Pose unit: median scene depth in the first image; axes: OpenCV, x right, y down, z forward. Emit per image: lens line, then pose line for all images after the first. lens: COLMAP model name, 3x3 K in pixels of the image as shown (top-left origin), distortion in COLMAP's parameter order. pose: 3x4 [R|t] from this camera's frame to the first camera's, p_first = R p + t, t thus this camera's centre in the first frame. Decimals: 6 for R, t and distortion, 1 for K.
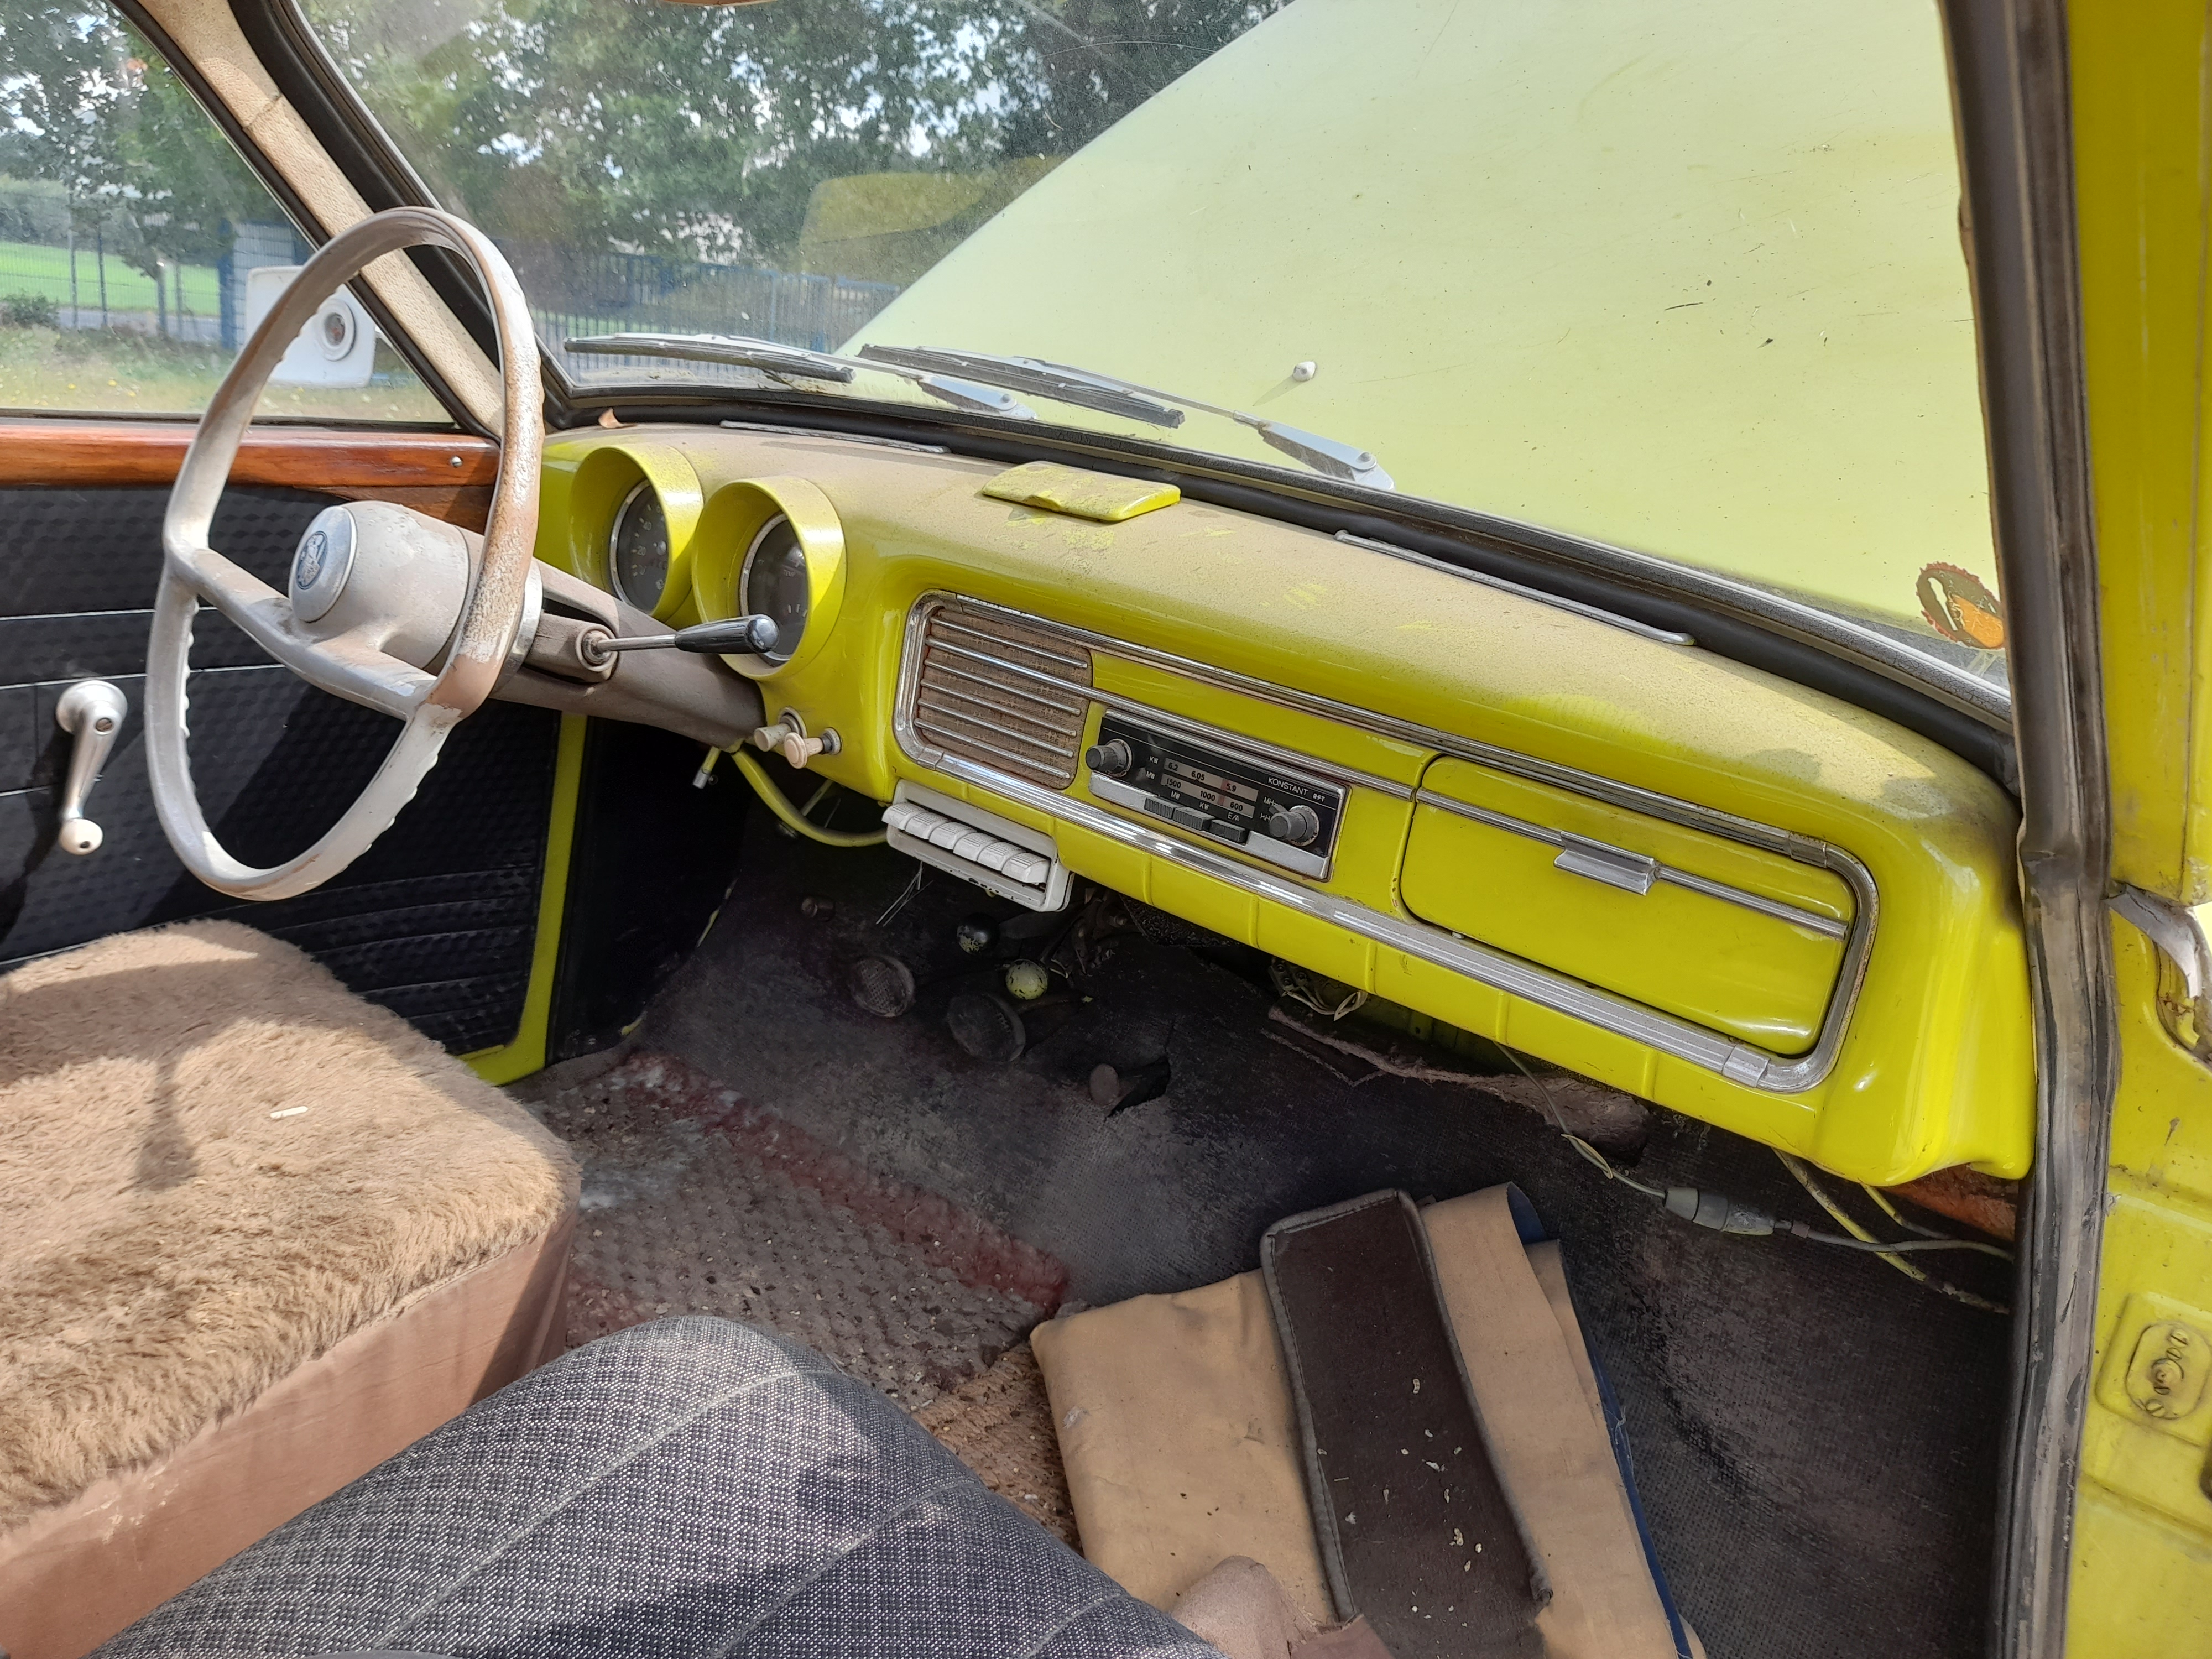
lens RADIAL K [[1623.4, 0, 1109.7], [0, 1623.4, 830.8], [0, 0, 1]] dist [0.035364, -0.041232]
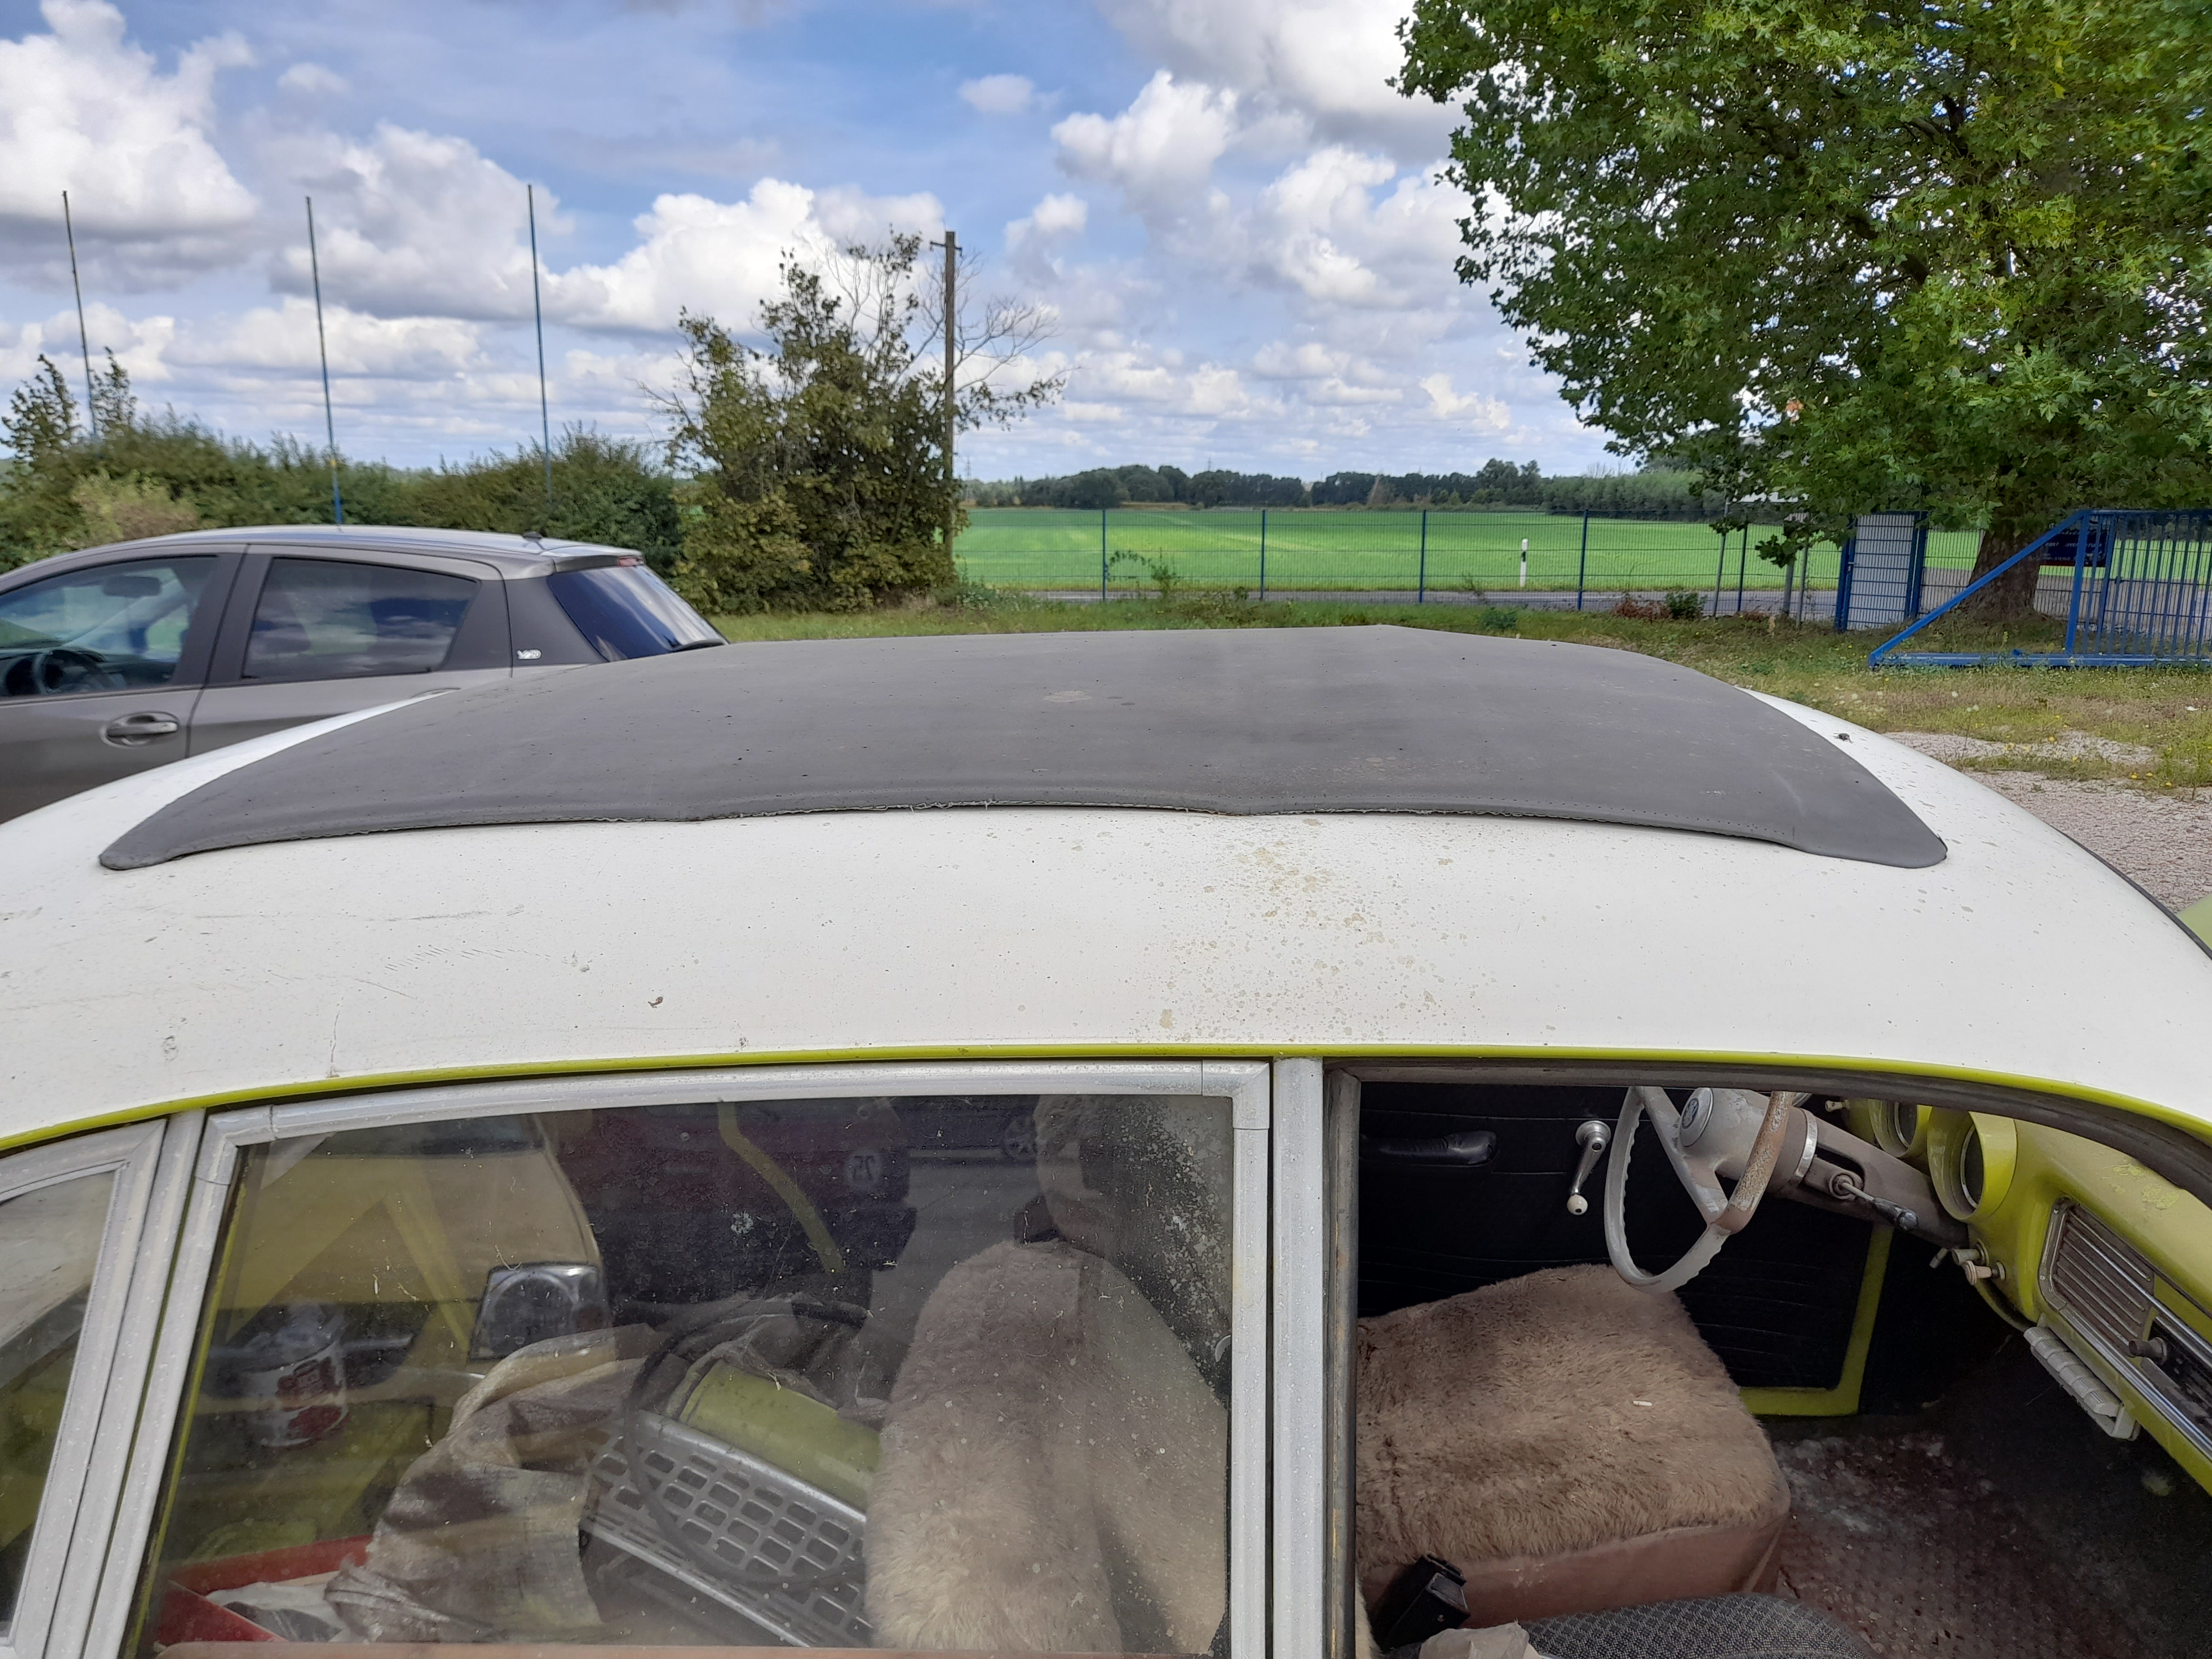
lens RADIAL K [[1623.4, 0, 1109.7], [0, 1623.4, 830.8], [0, 0, 1]] dist [0.035364, -0.041232]
pose [[0.620643, 0.055763, -0.782108, 0.485925], [-0.167071, 0.983967, -0.062425, -0.228241], [0.766087, 0.169411, 0.620008, -0.649172]]
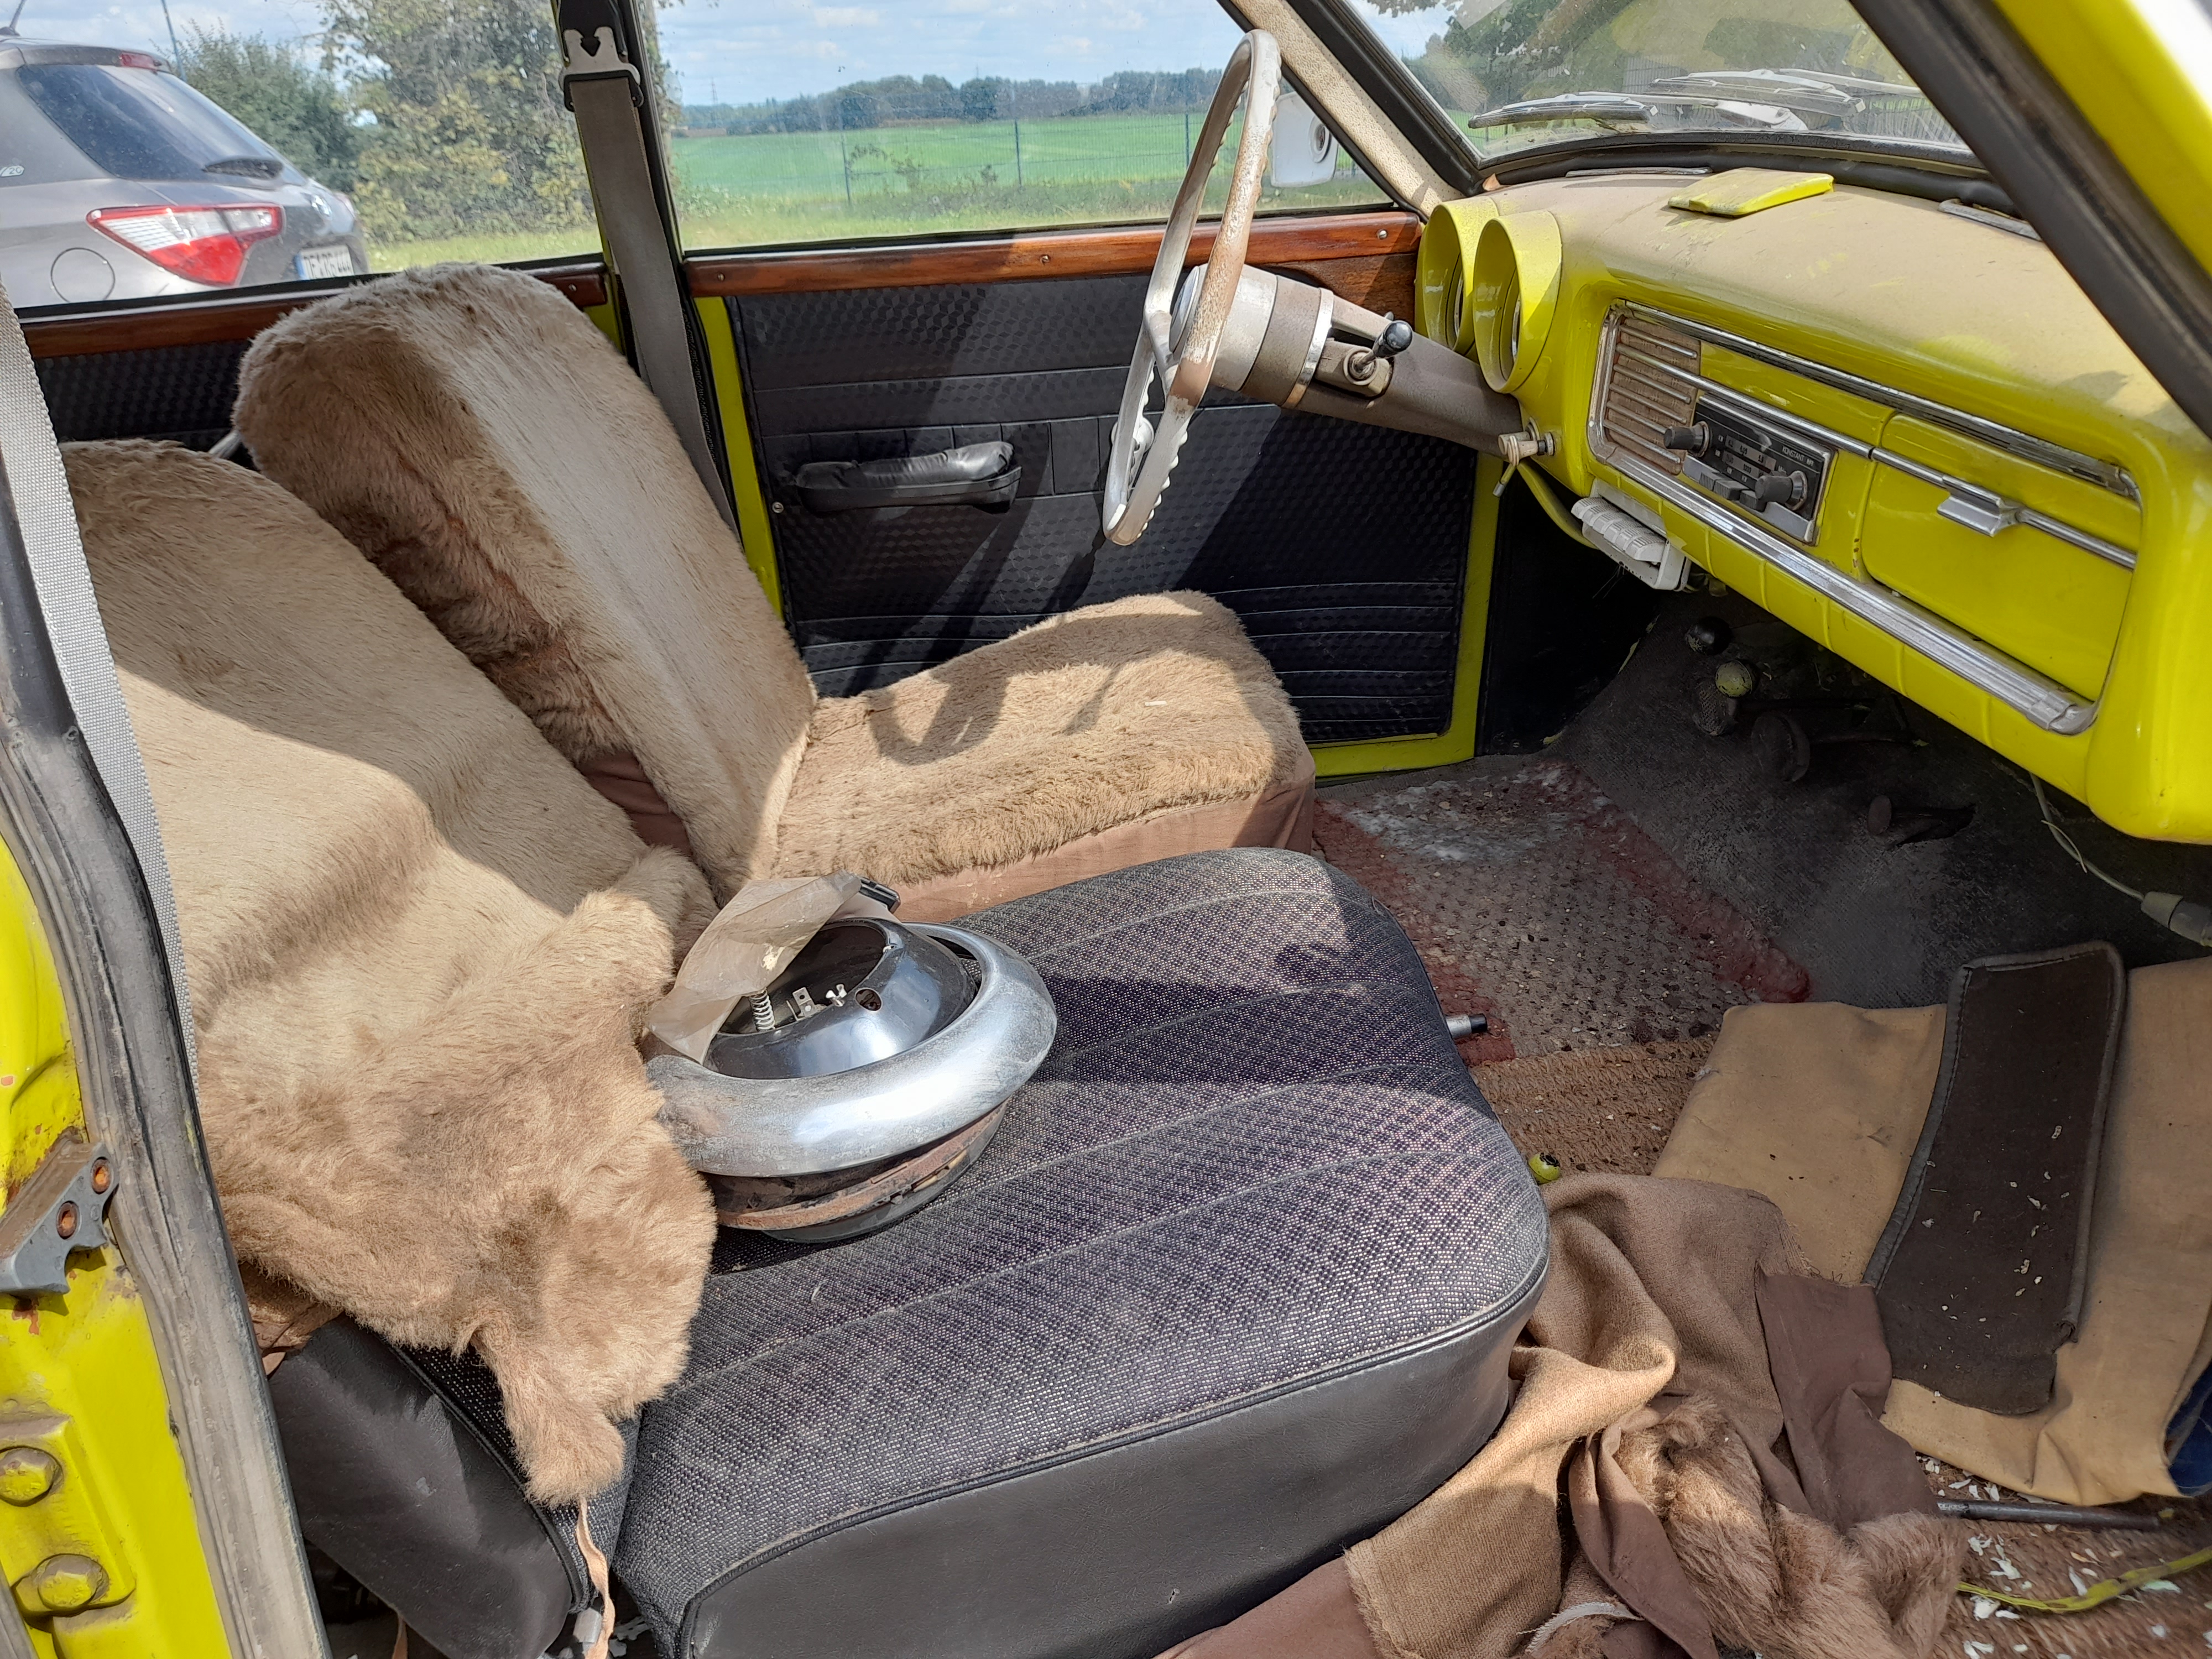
lens RADIAL K [[1623.4, 0, 1109.7], [0, 1623.4, 830.8], [0, 0, 1]] dist [0.035364, -0.041232]
pose [[0.711326, 0.151205, -0.686406, 0.456127], [-0.078197, 0.987548, 0.136506, 0.085035], [0.698499, -0.043426, 0.714292, -0.067623]]
